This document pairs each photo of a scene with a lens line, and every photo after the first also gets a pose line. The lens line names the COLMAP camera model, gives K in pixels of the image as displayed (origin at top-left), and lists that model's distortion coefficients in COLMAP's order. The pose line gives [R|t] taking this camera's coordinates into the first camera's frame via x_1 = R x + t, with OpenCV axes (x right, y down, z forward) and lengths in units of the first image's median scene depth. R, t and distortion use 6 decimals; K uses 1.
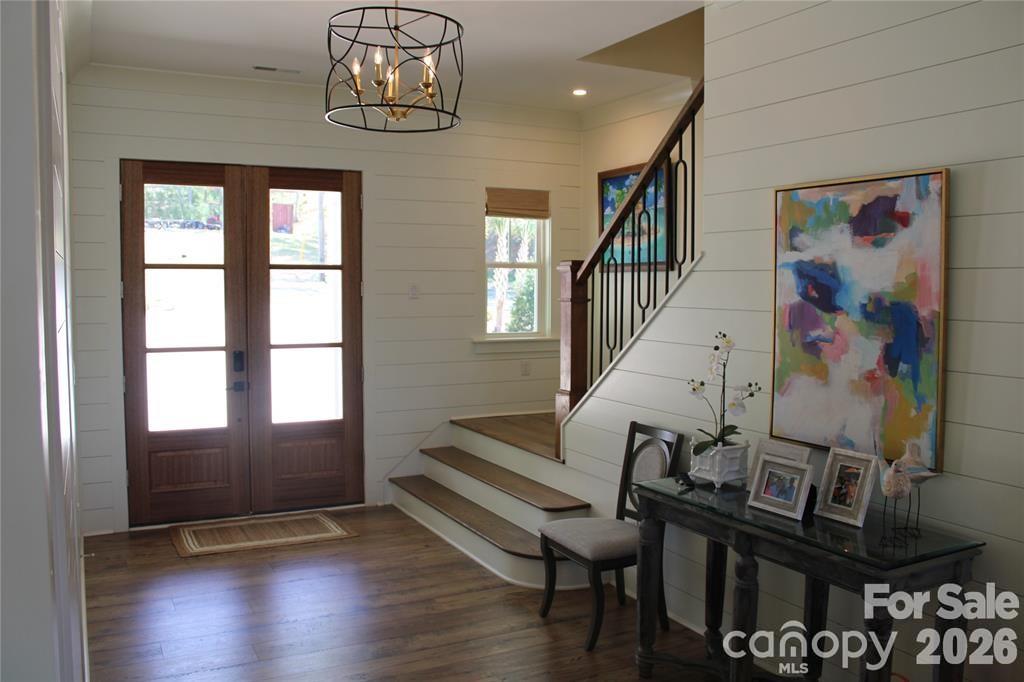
lens RADIAL K [[861.4, 0, 512.0], [0, 861.4, 341.0], [0, 0, 1]] dist [-0.122406, -0.000537]
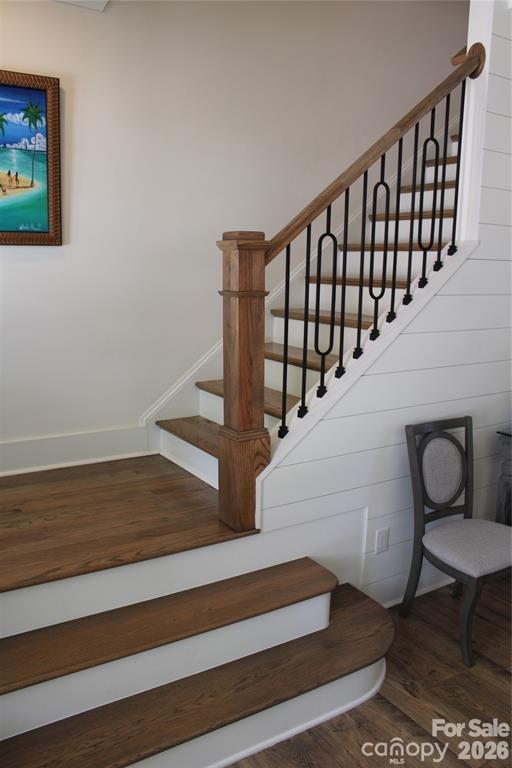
lens RADIAL K [[646.1, 0, 256.0], [0, 646.1, 384.0], [0, 0, 1]] dist [-0.122406, -0.000537]
pose [[-0.099085, -0.202502, 0.974256, -0.453997], [0.043309, 0.977269, 0.207533, -0.088946], [-0.994136, 0.062757, -0.088063, 1.133632]]
